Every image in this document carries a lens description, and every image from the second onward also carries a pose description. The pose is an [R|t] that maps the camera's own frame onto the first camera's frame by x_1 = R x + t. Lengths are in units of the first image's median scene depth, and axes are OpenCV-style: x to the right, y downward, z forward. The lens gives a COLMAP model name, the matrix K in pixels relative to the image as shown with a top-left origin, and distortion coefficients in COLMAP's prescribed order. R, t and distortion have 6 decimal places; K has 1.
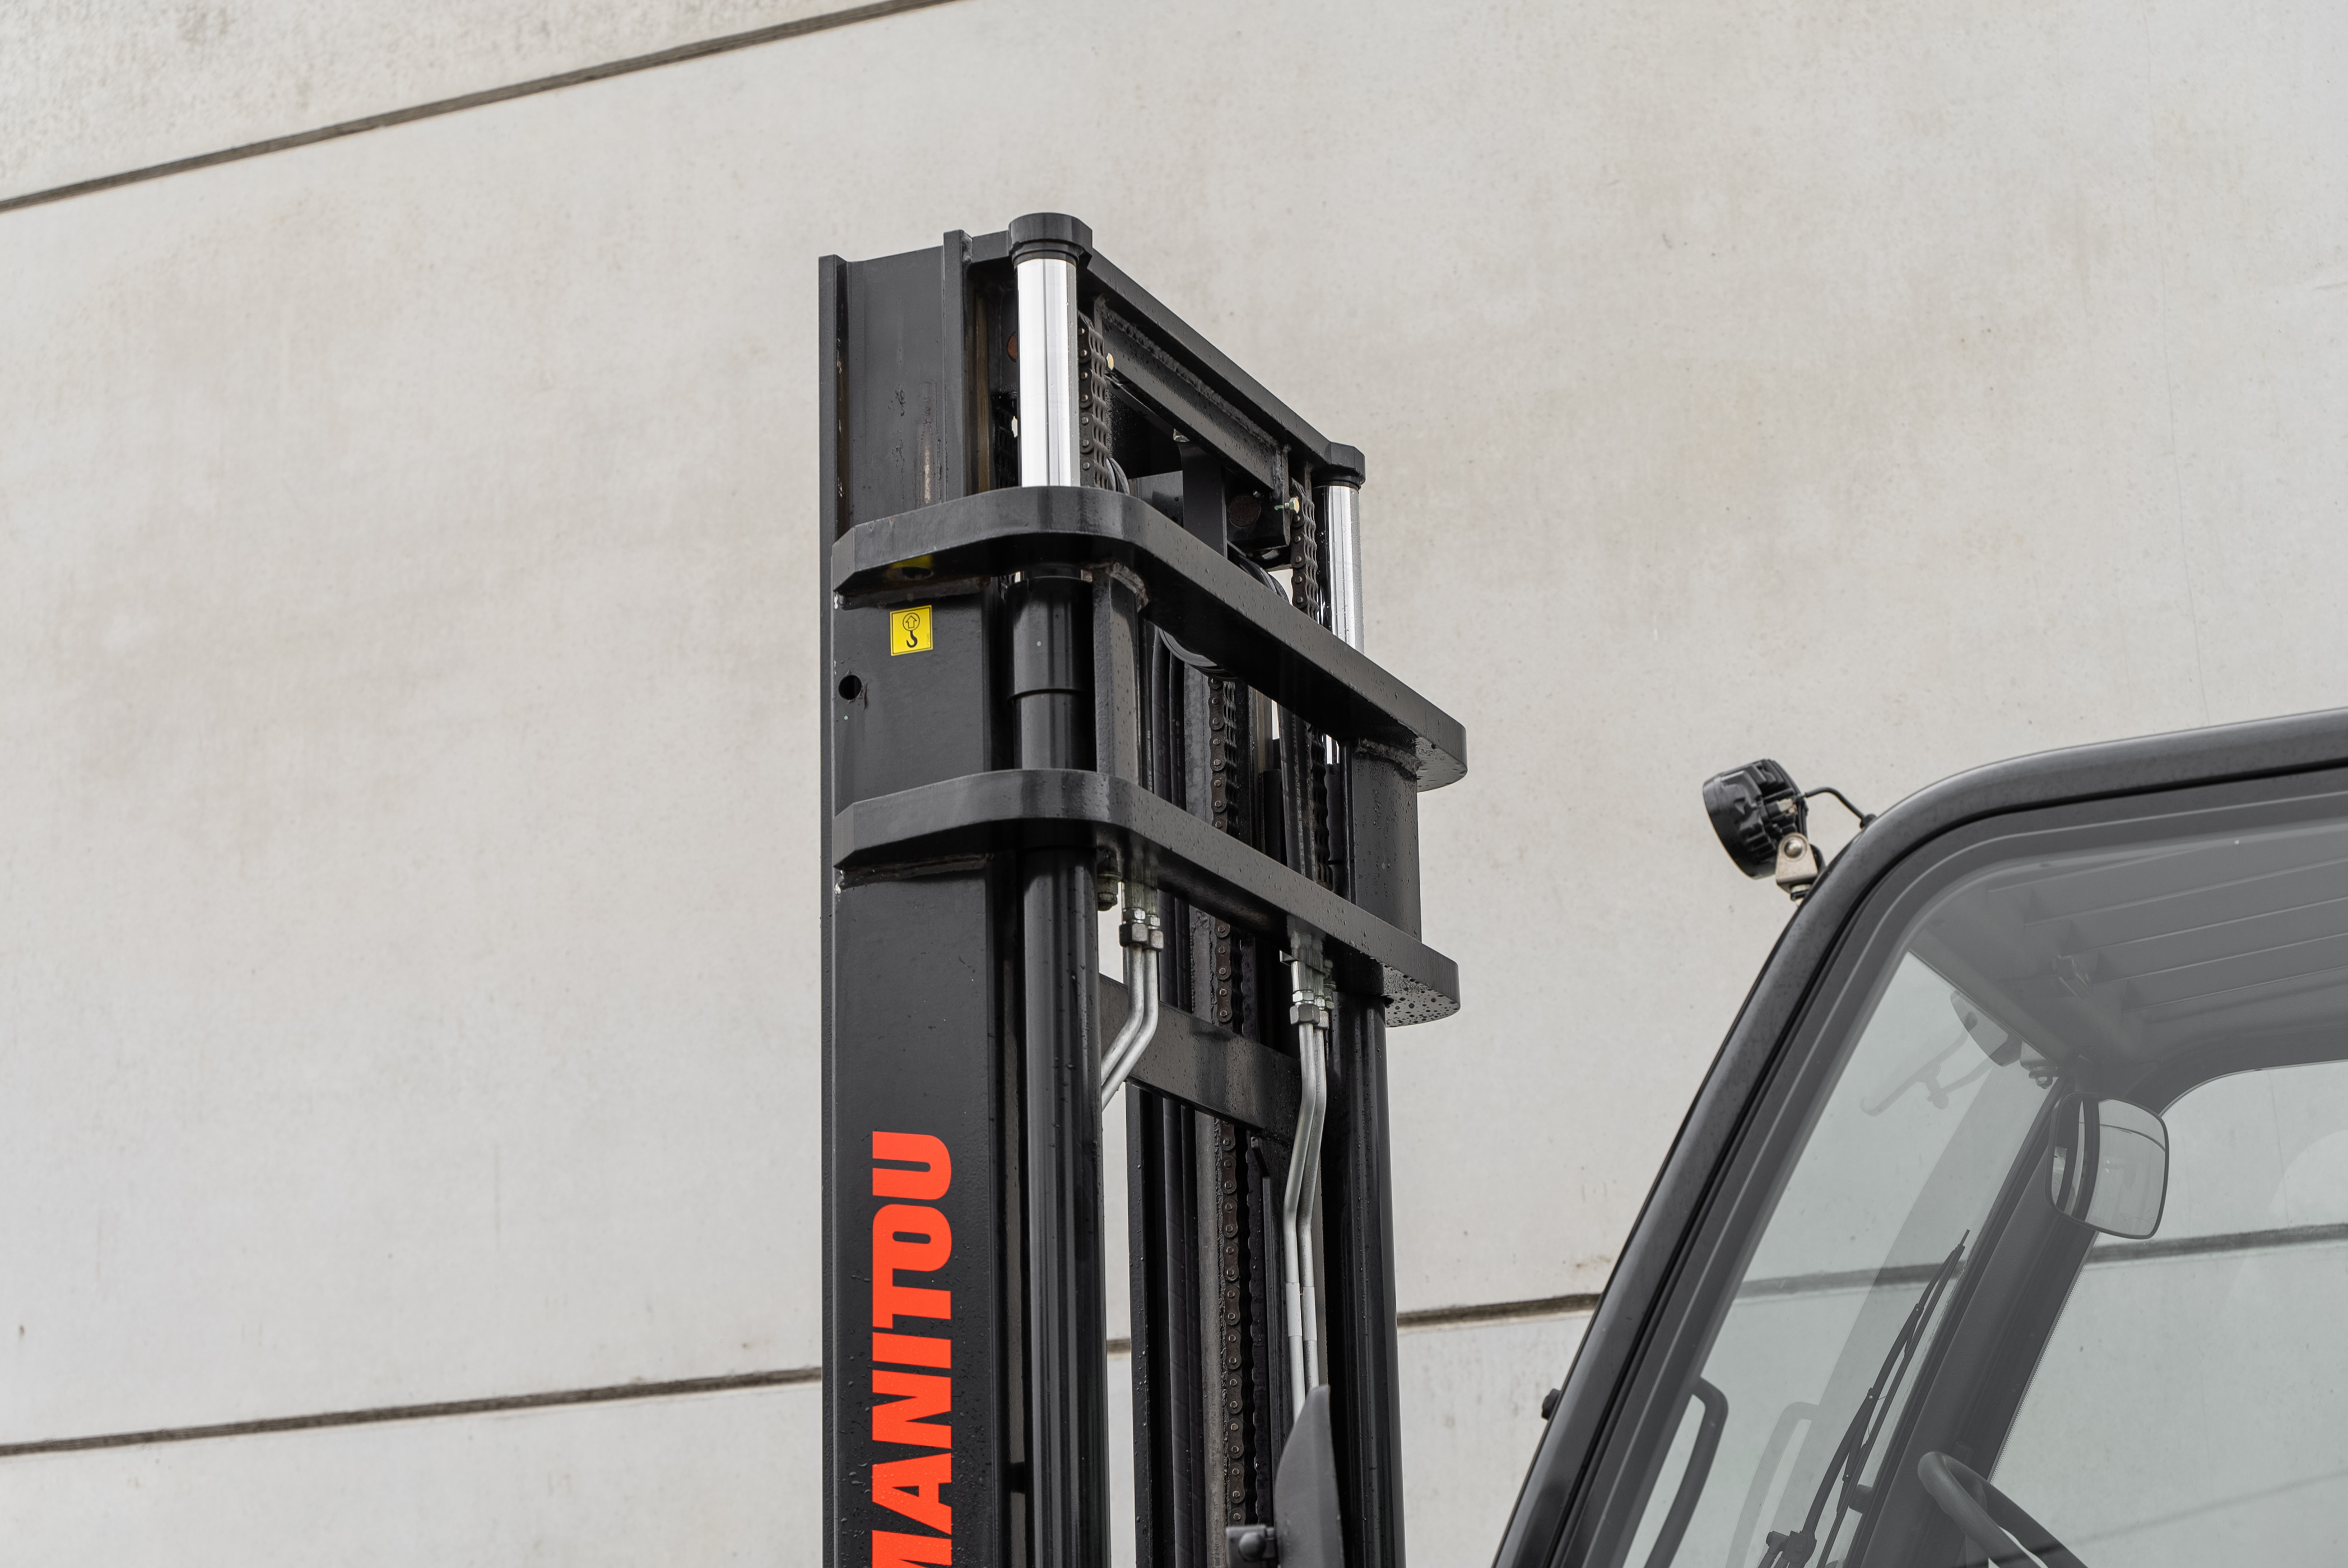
lens RADIAL K [[4316.5, 0, 1174.0], [0, 4316.5, 784.0], [0, 0, 1]] dist [0.004848, -0.011259]
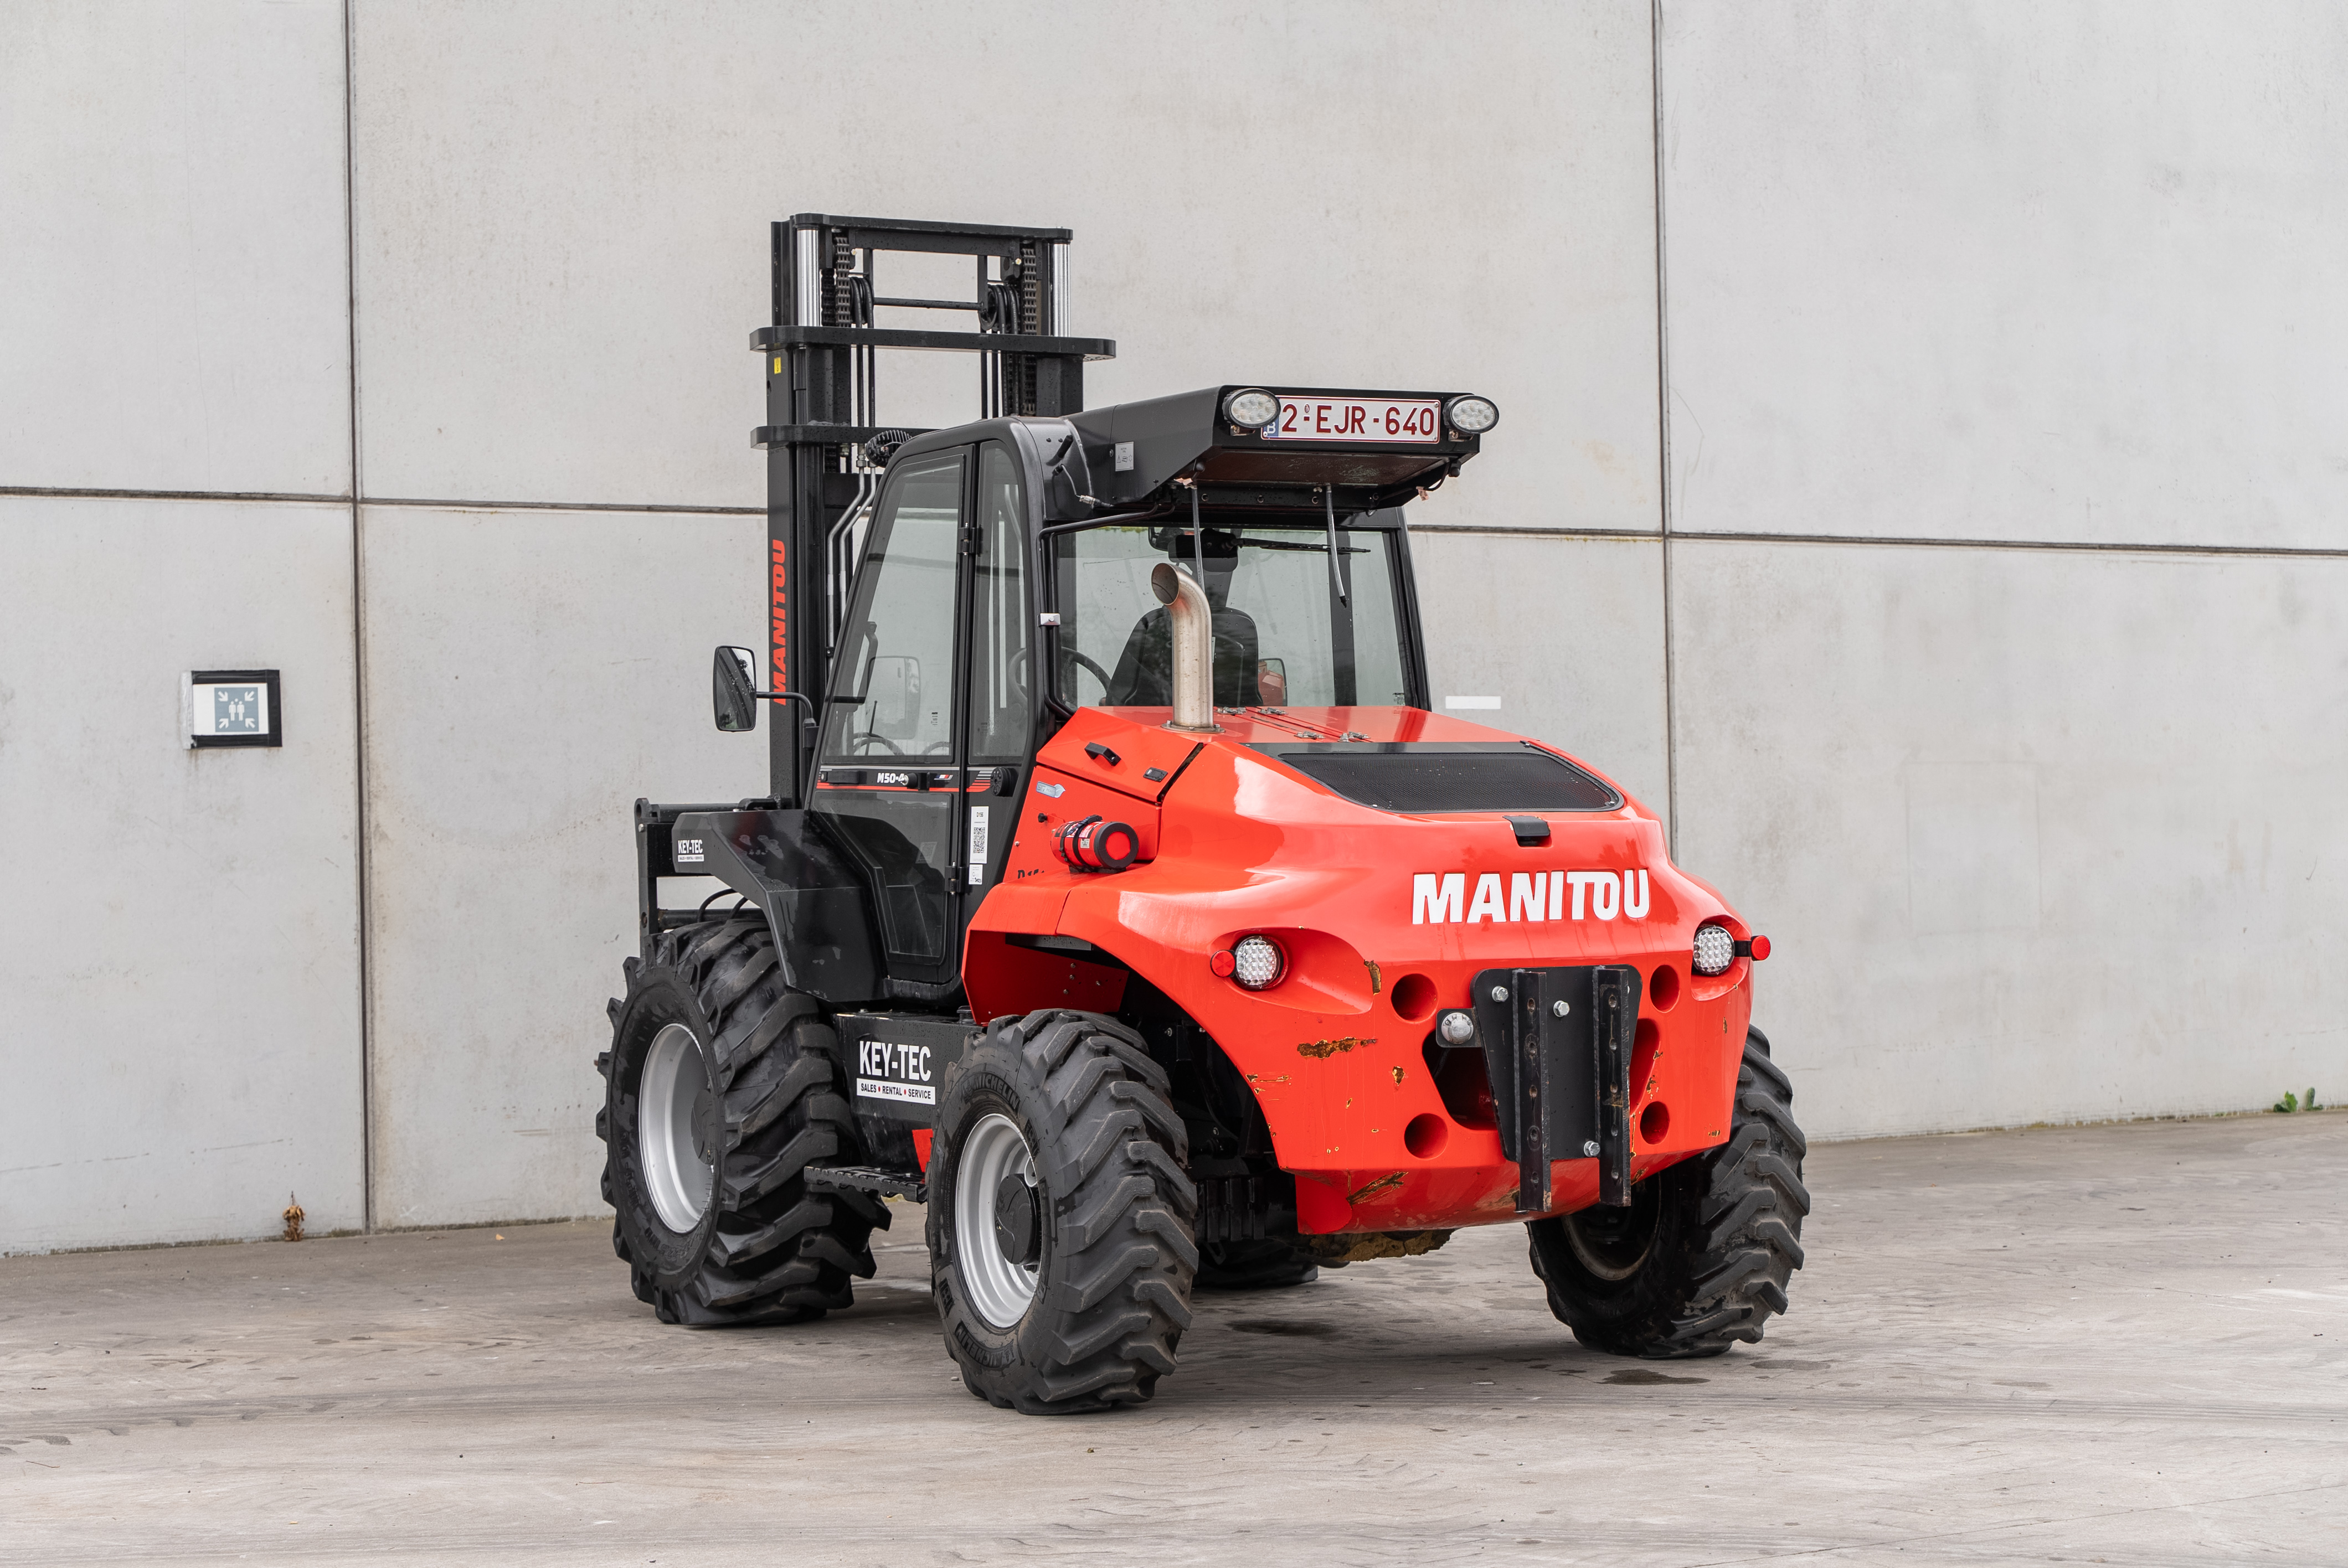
lens RADIAL K [[4221.8, 0, 1166.5], [0, 4221.8, 805.7], [0, 0, 1]] dist [-0.001511, 0.012662]
pose [[0.610899, 0.031901, 0.791065, -0.901847], [-0.211086, 0.969582, 0.123911, -0.081058], [-0.763050, -0.242680, 0.599051, -0.476673]]
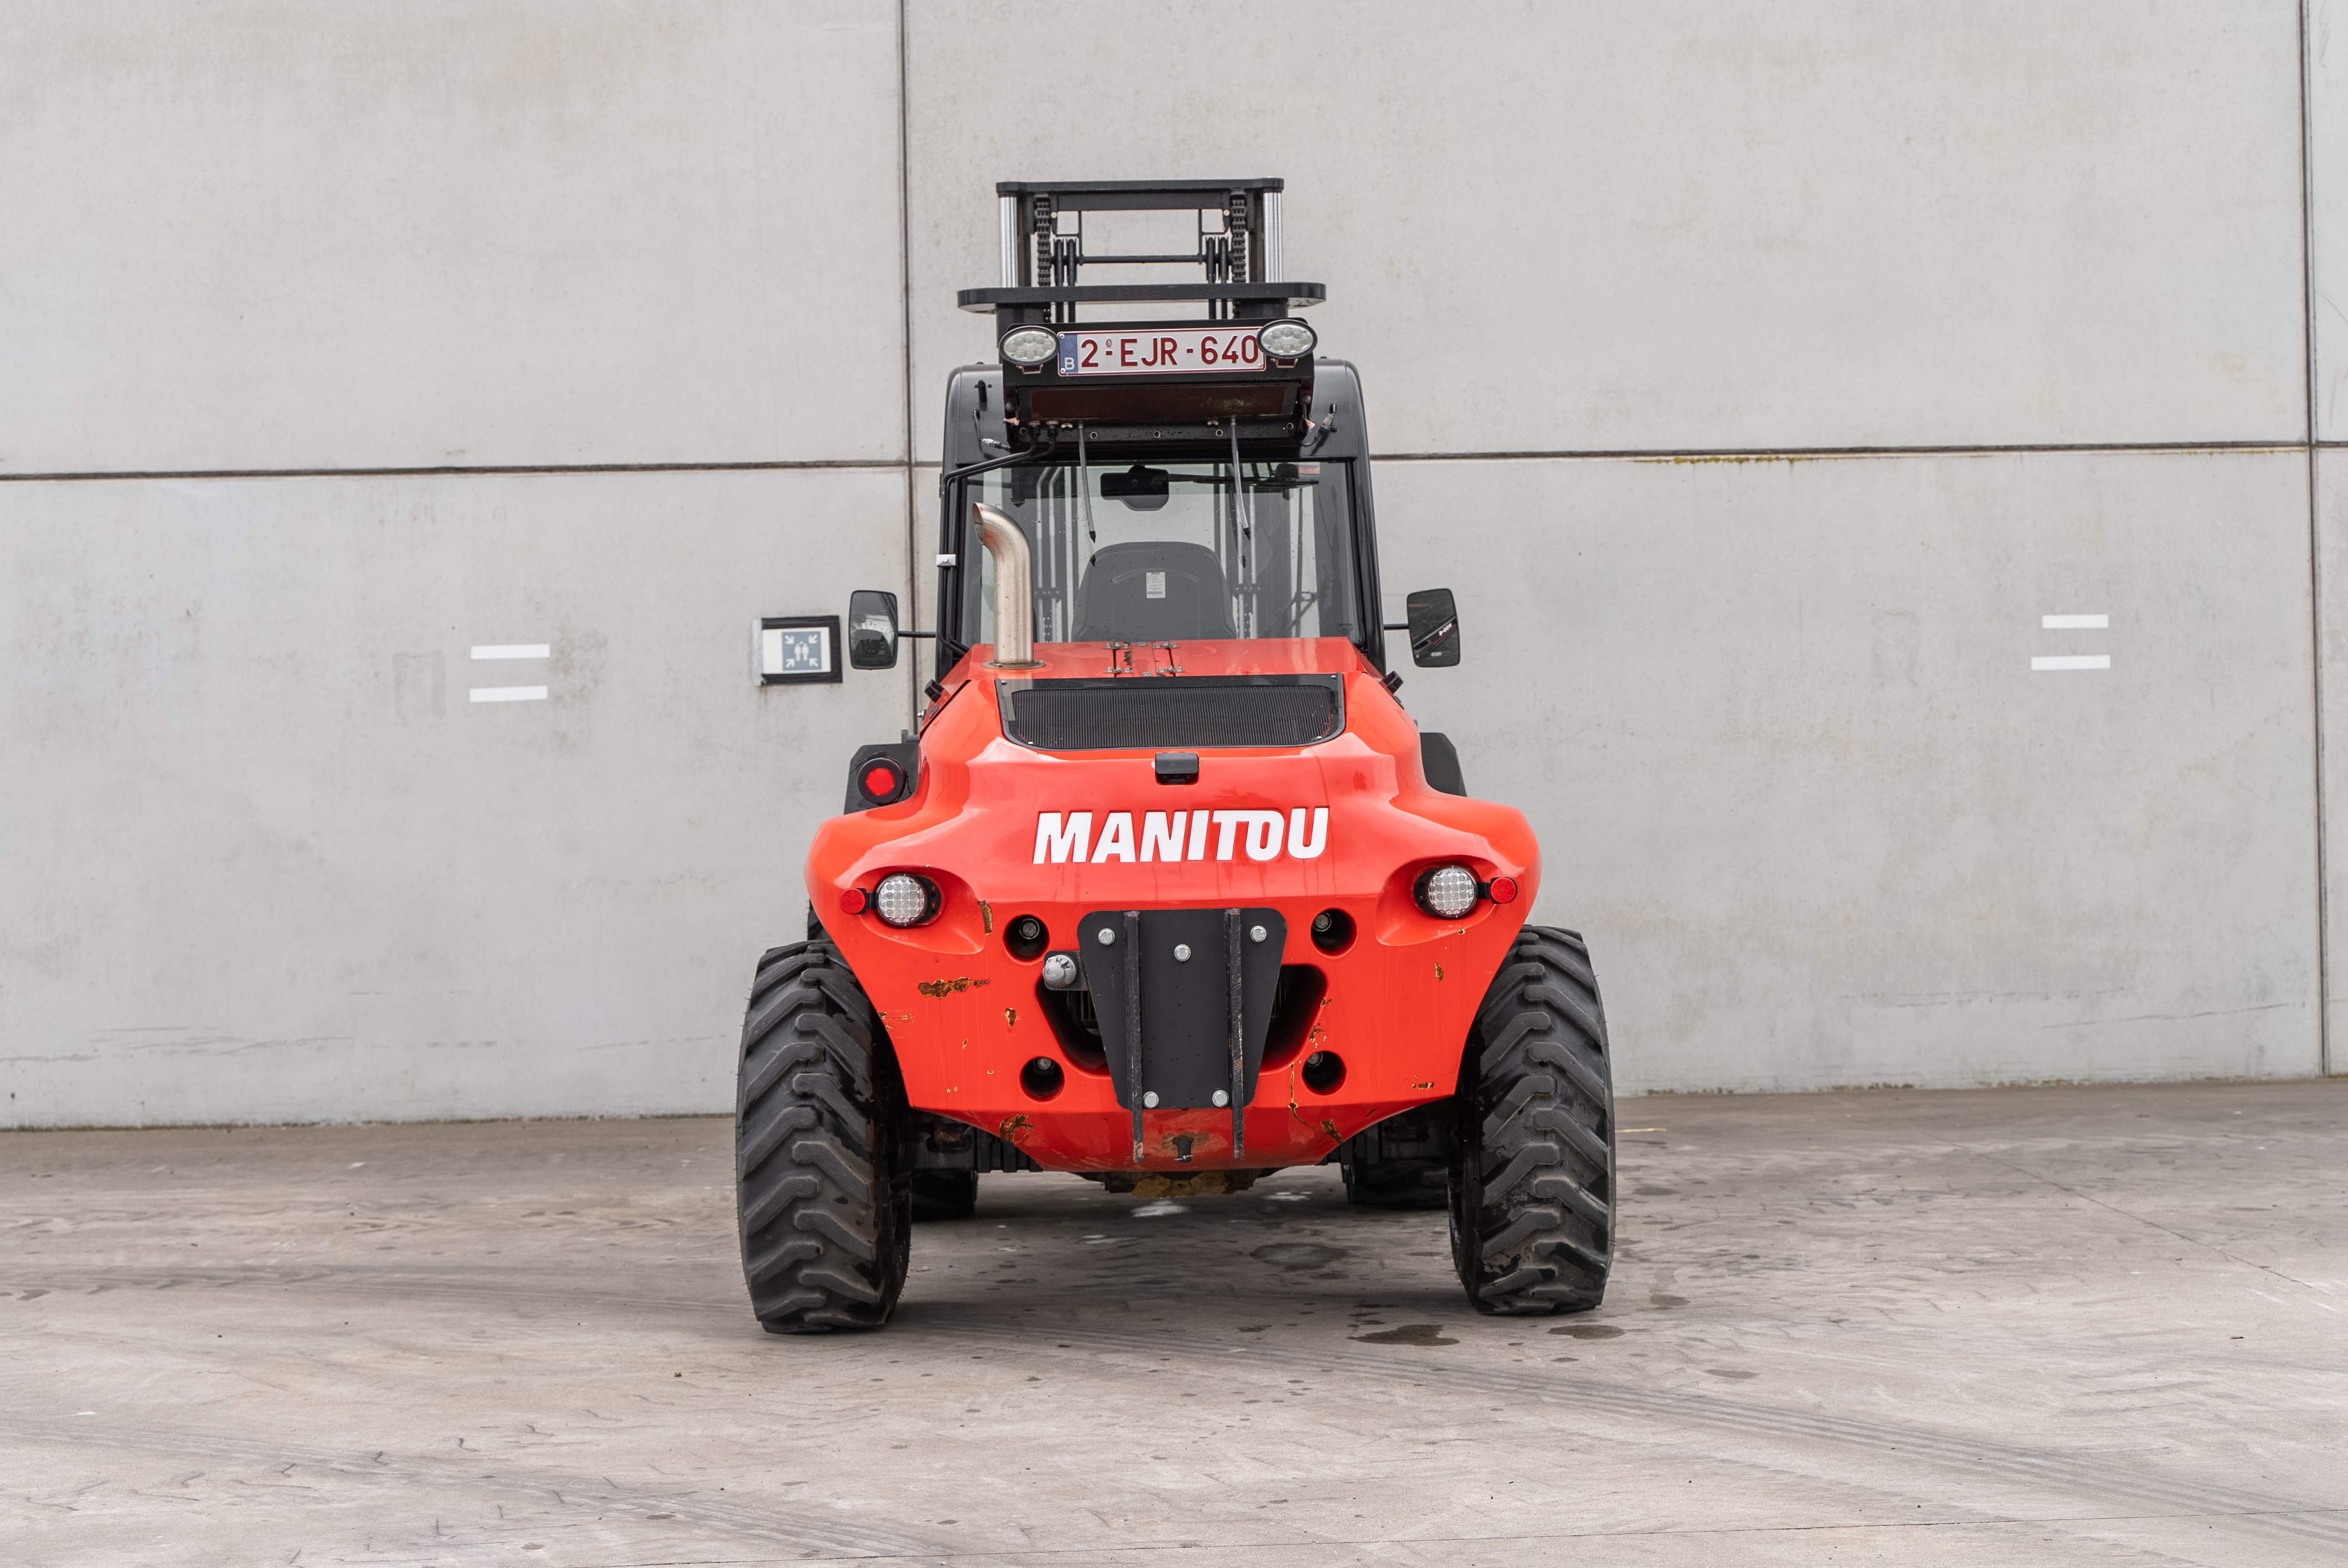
lens RADIAL K [[3557.4, 0, 1172.8], [0, 3557.4, 773.4], [0, 0, 1]] dist [-0.018109, 0.016373]
pose [[0.902449, 0.018542, 0.430398, -0.322122], [-0.125201, 0.967239, 0.220849, -0.160792], [-0.412203, -0.253191, 0.875205, -0.692330]]
